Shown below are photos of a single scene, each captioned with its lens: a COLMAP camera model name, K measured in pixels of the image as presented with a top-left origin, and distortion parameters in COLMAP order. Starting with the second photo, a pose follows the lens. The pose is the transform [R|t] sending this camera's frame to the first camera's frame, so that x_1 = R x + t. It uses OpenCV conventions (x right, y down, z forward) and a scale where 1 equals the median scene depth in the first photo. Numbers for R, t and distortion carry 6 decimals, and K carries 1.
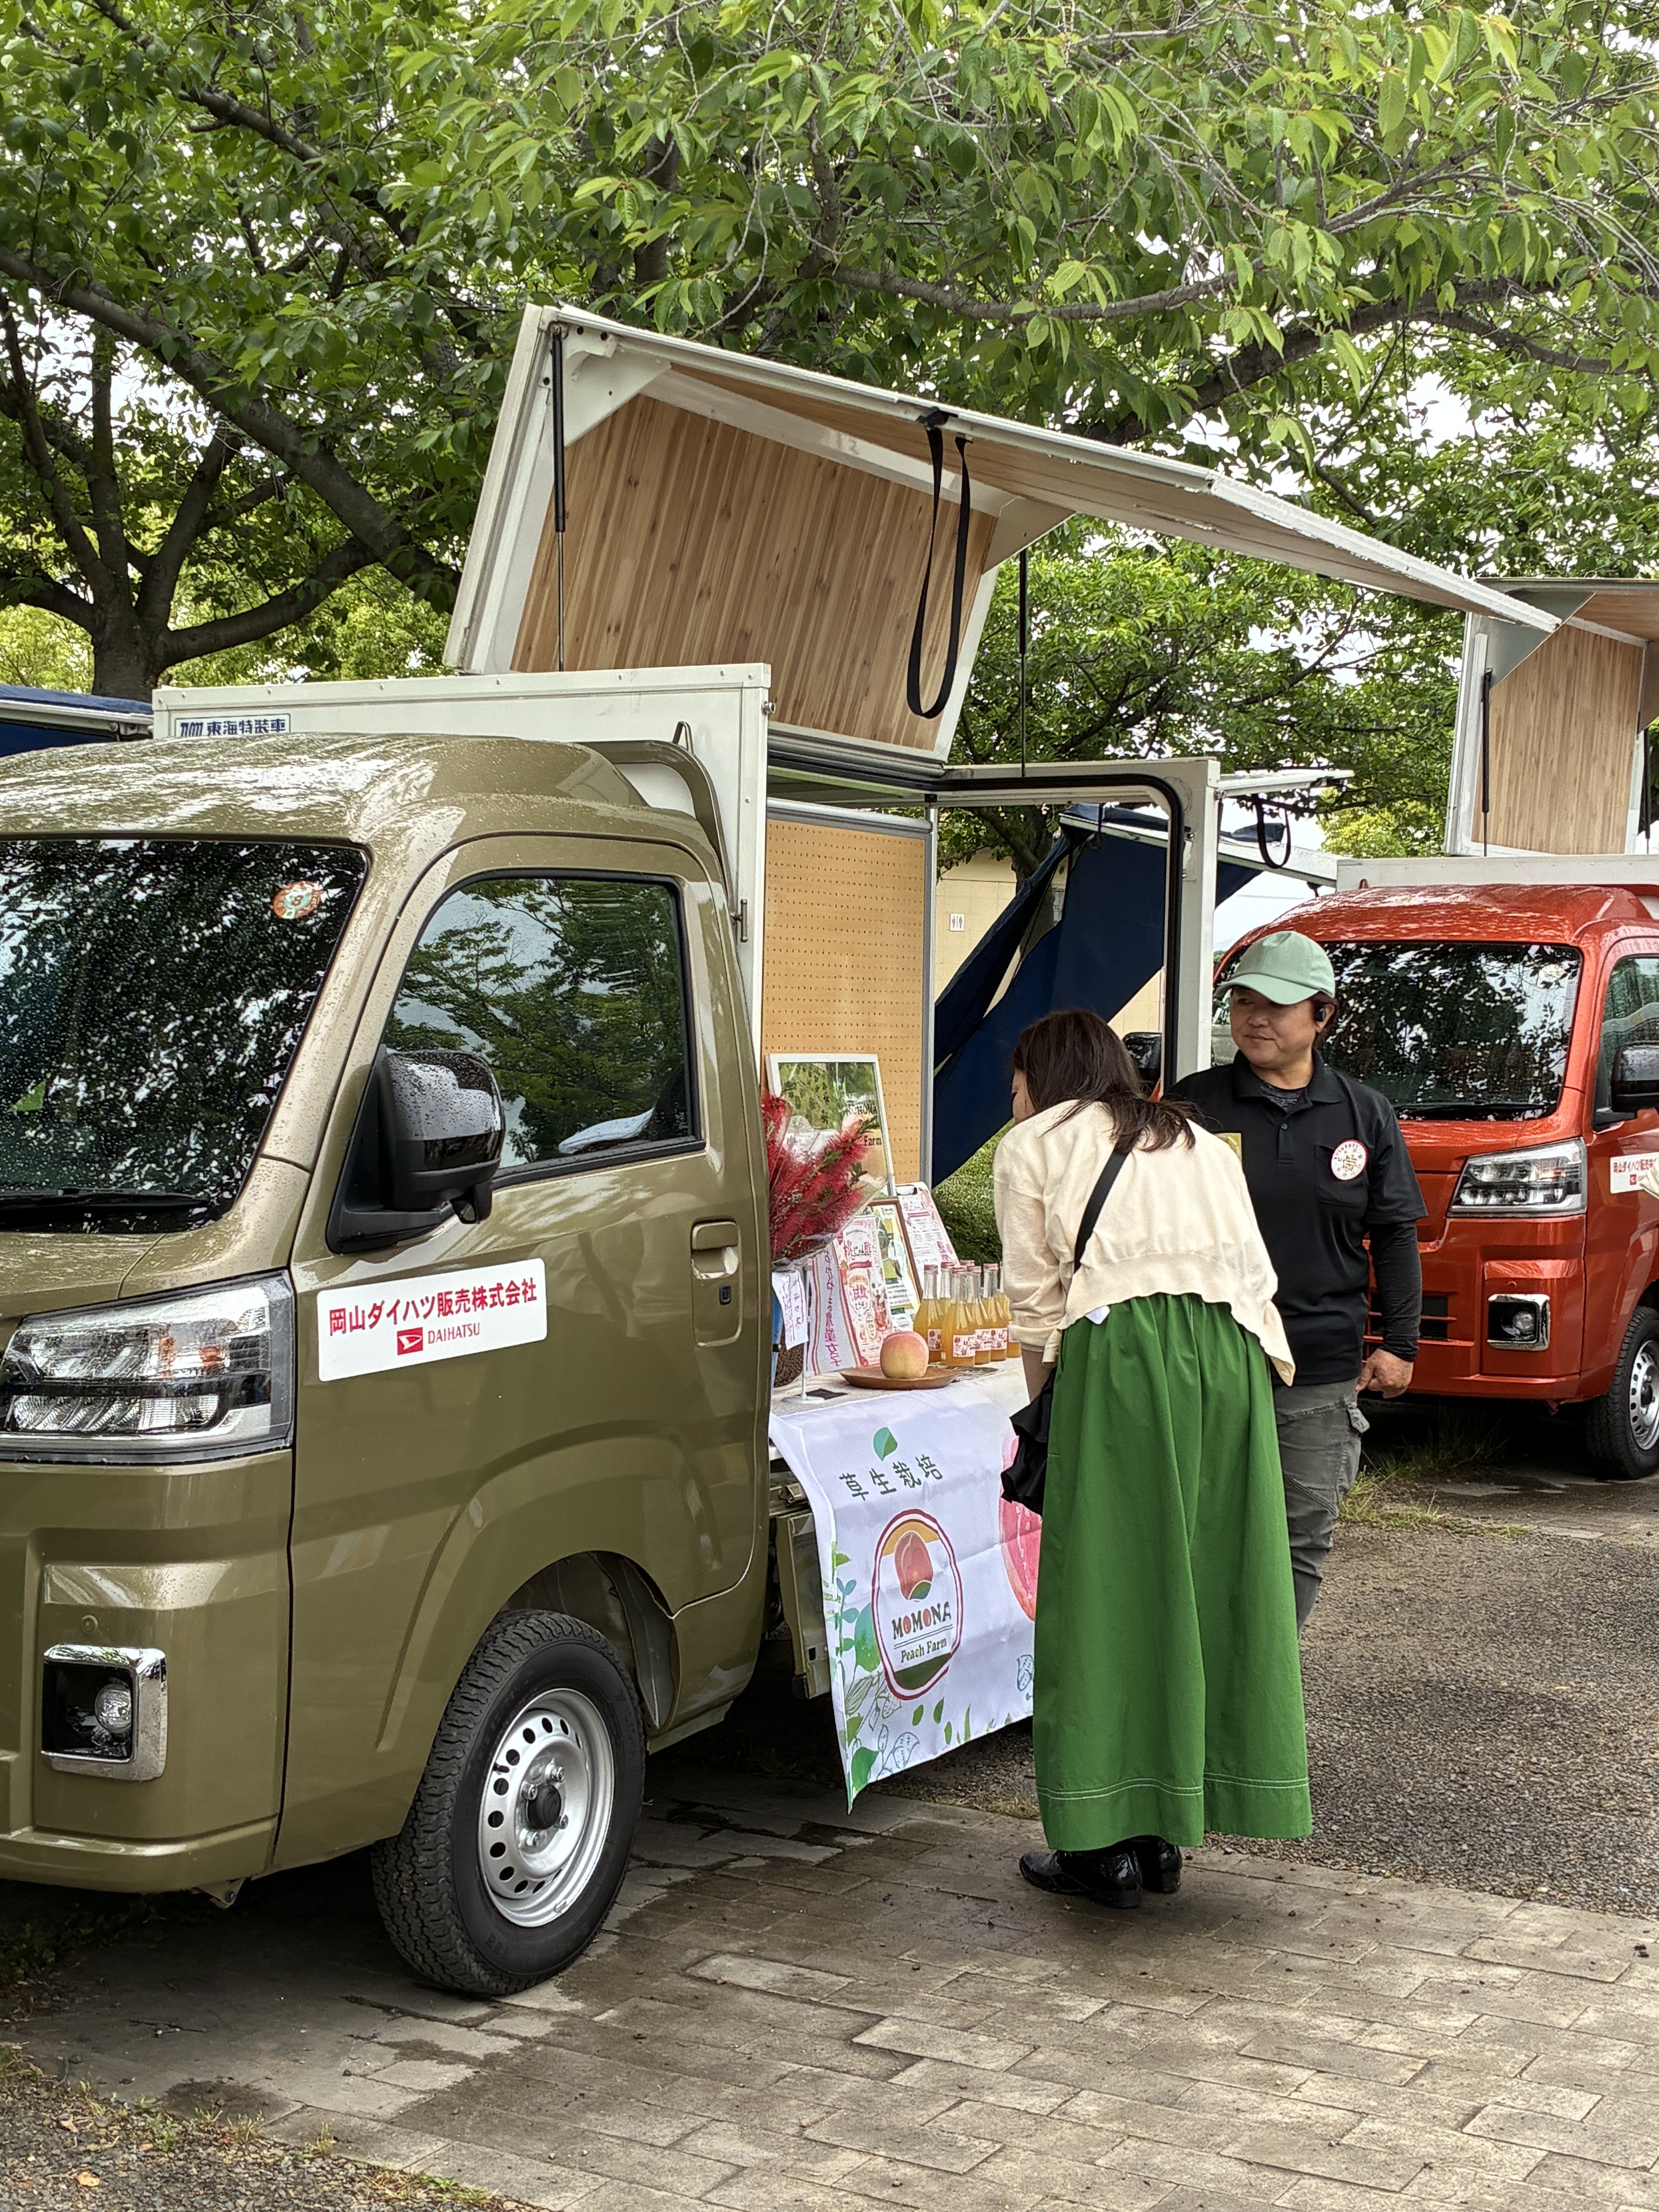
lens RADIAL K [[3063.5, 0, 826.8], [0, 3063.5, 1064.7], [0, 0, 1]] dist [0.161150, -0.023839]
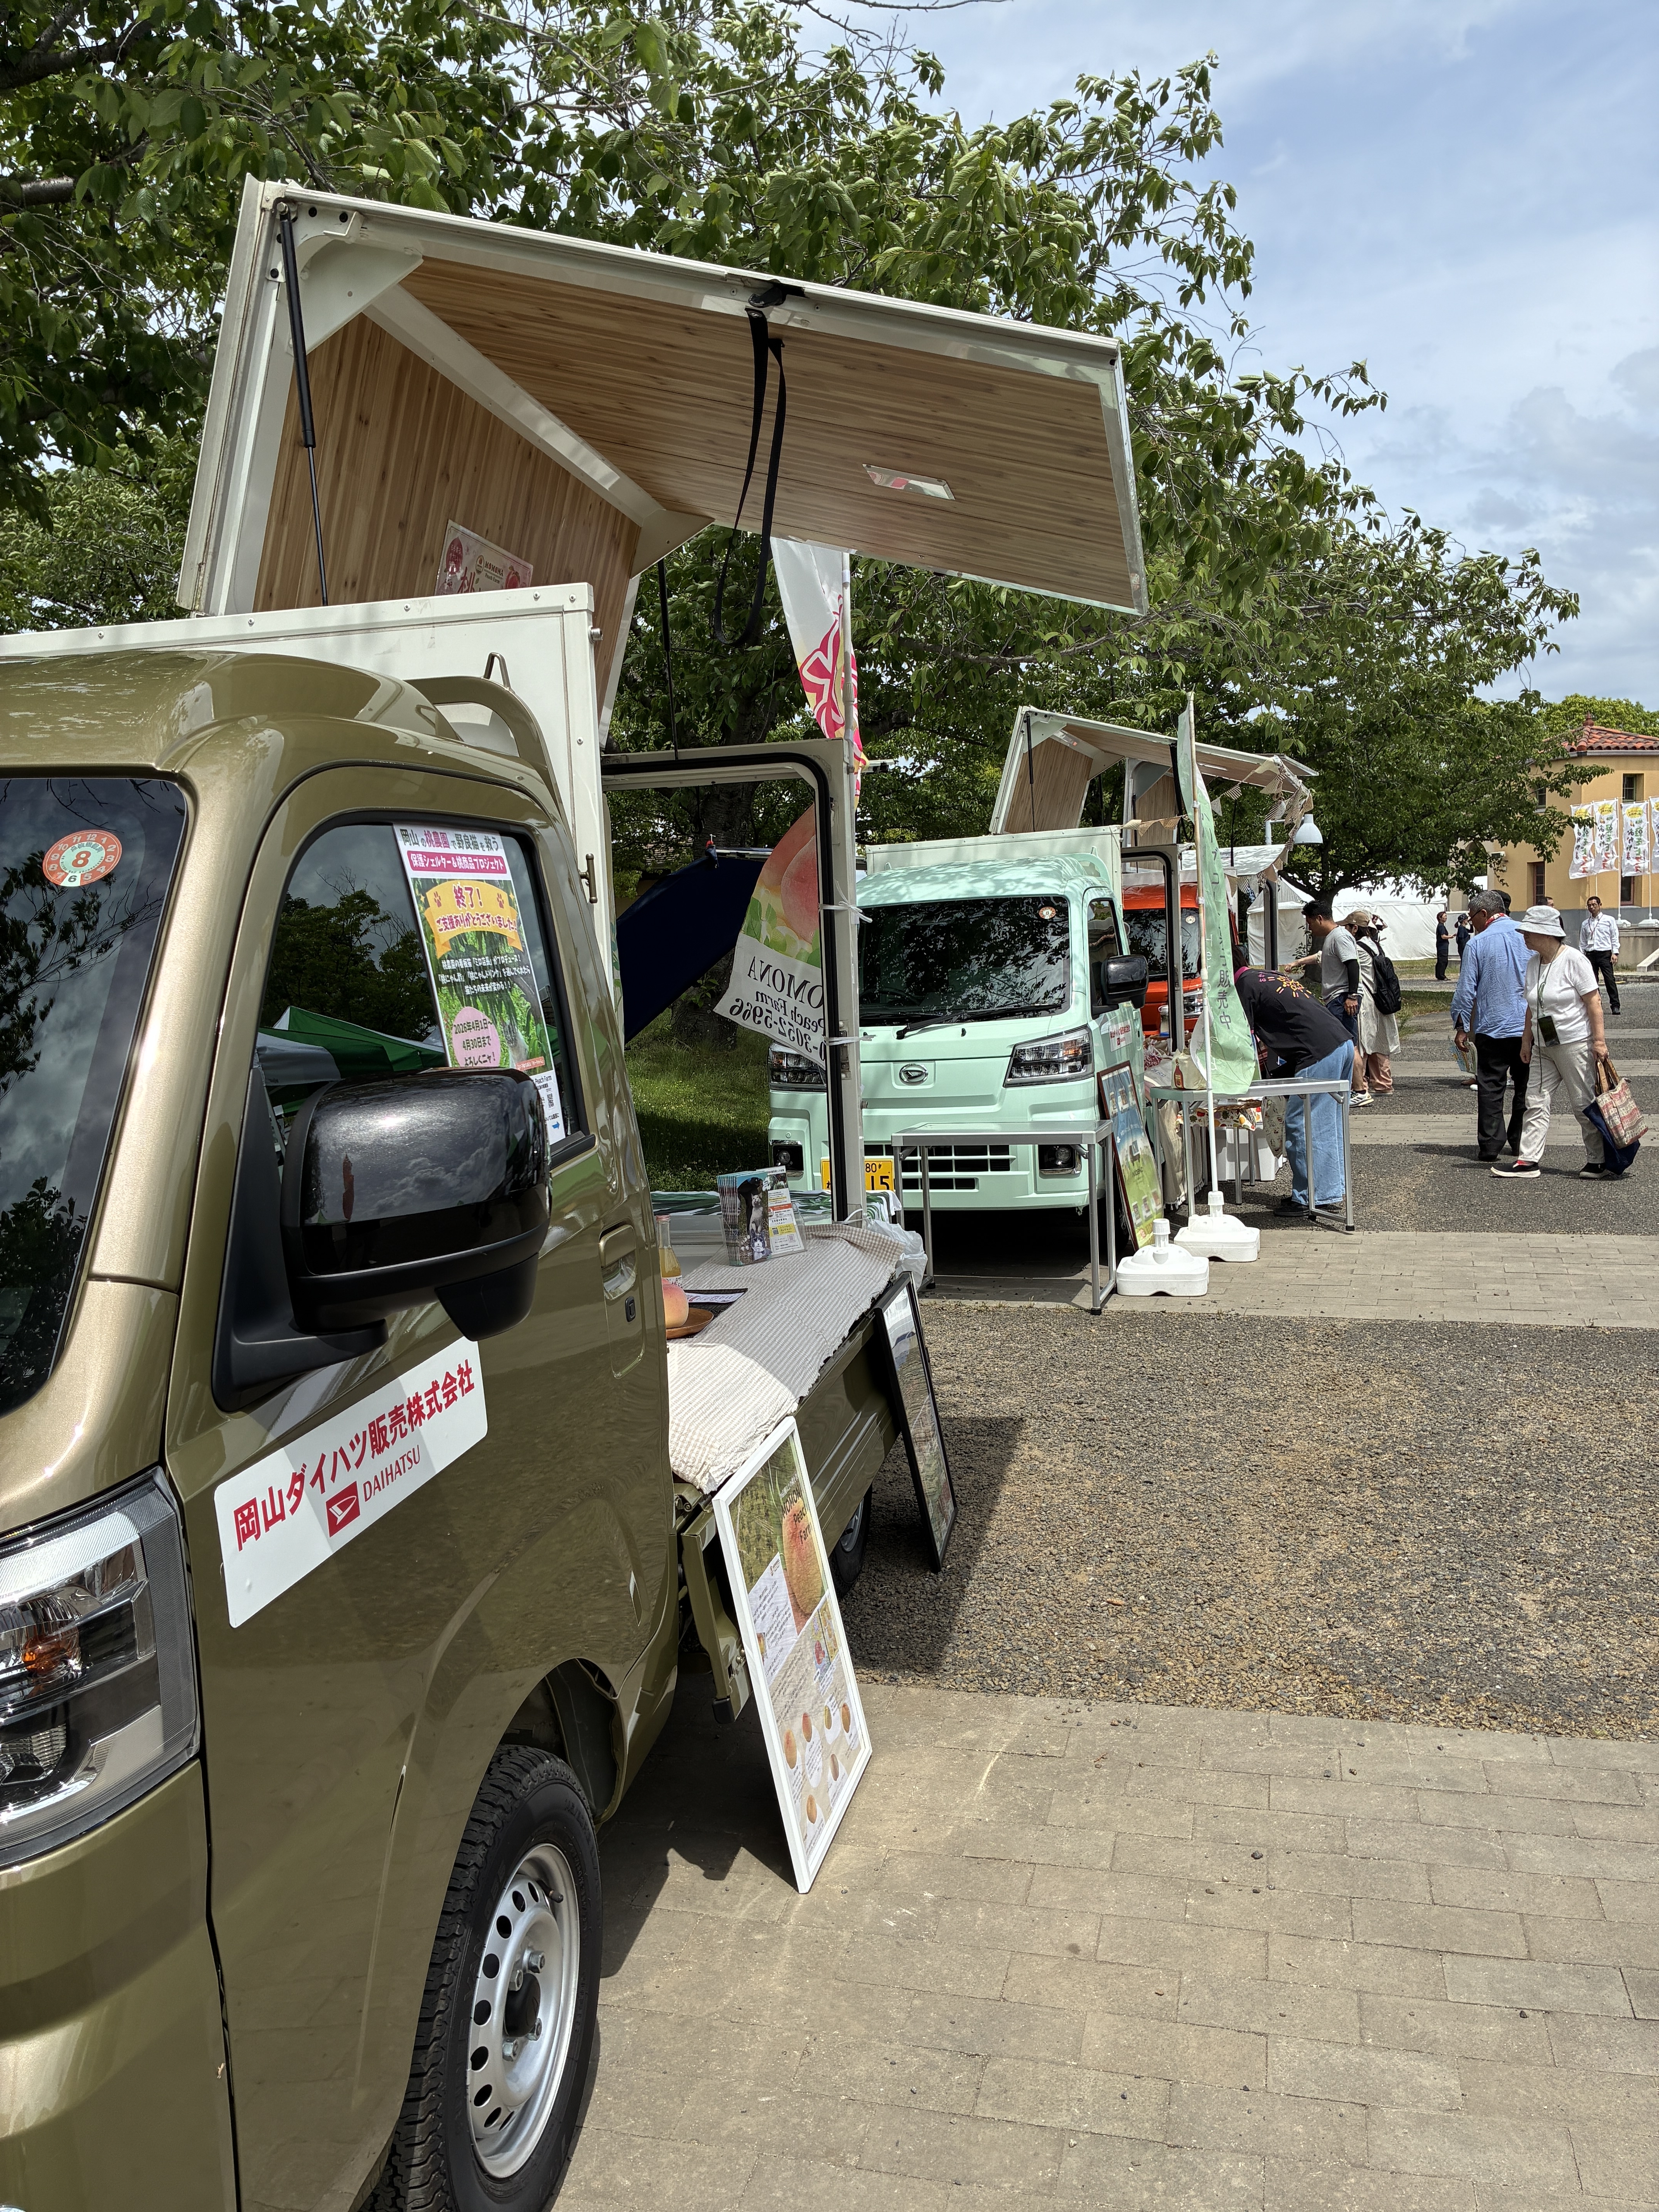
lens RADIAL K [[1660.1, 0, 829.5], [0, 1660.1, 1106.0], [0, 0, 1]] dist [0.001629, 0.009907]
pose [[0.945805, -0.089602, 0.312128, -0.132818], [0.067428, 0.994419, 0.081145, -0.018479], [-0.317657, -0.055701, 0.946568, 0.595150]]
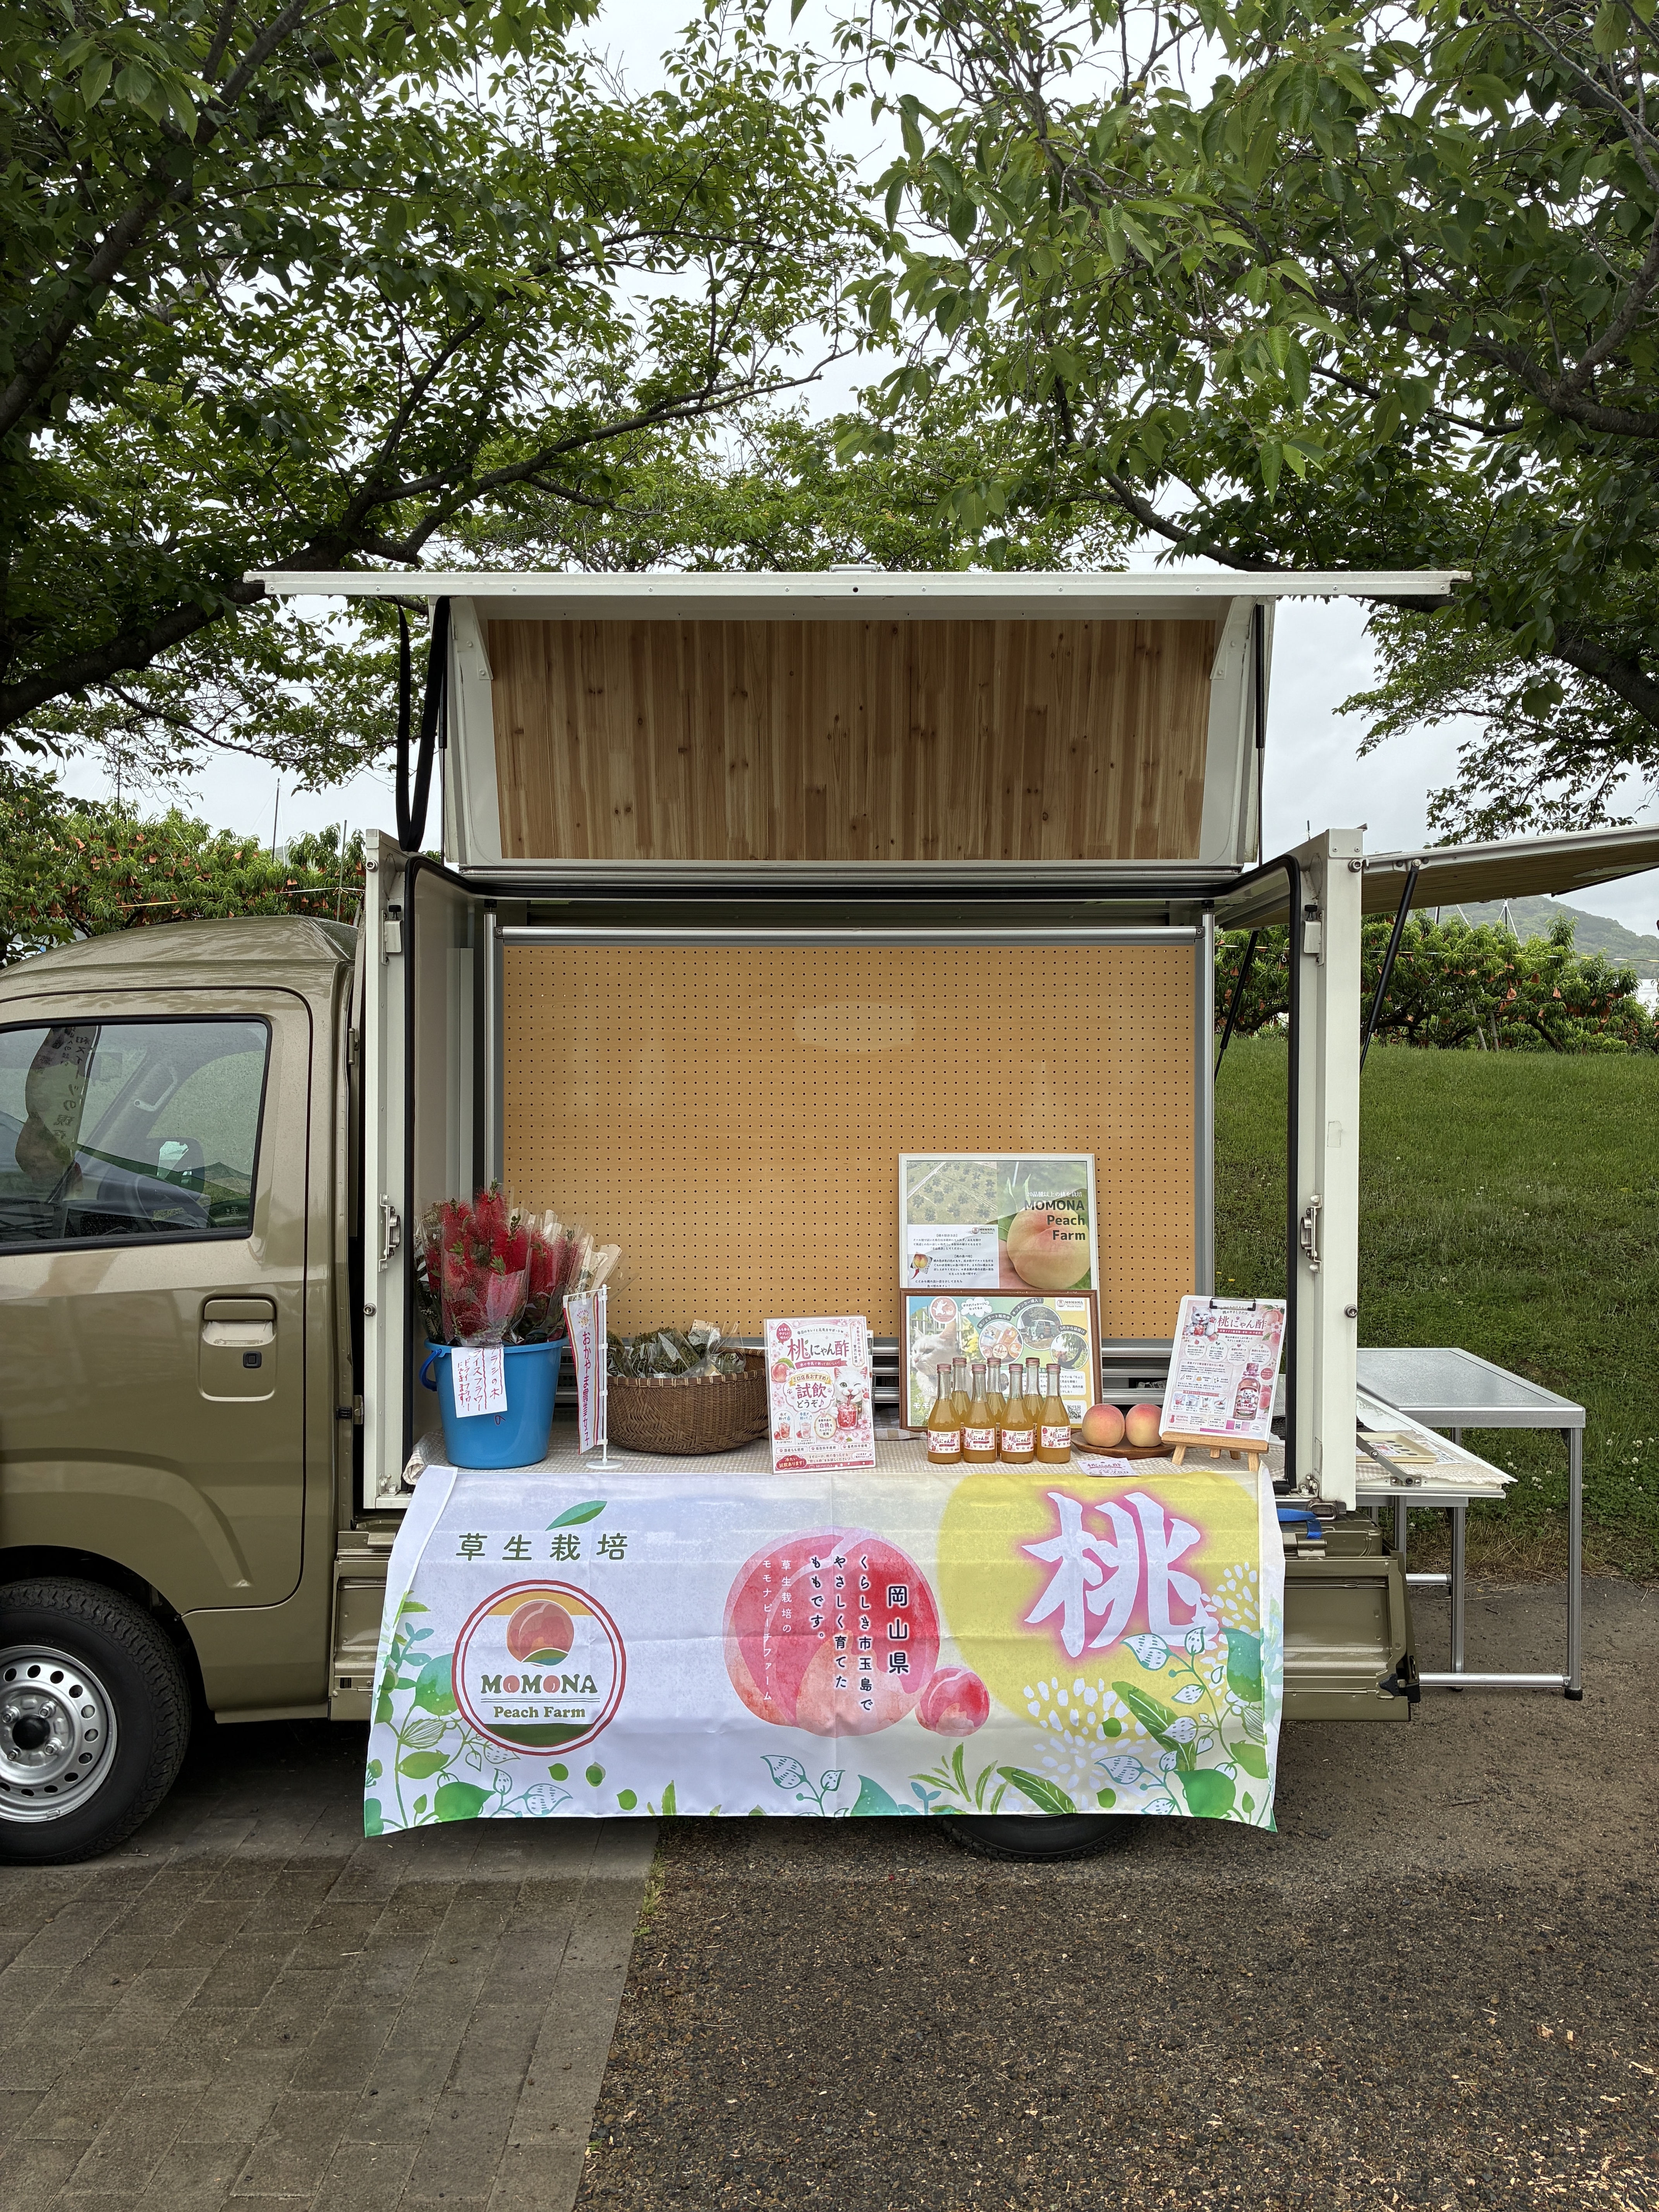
lens RADIAL K [[1660.1, 0, 829.5], [0, 1660.1, 1106.0], [0, 0, 1]] dist [0.001629, 0.009907]
pose [[0.496672, -0.017013, -0.867772, 0.703904], [0.000044, 0.999808, -0.019576, -0.012857], [0.867939, 0.009684, 0.496577, 0.952022]]
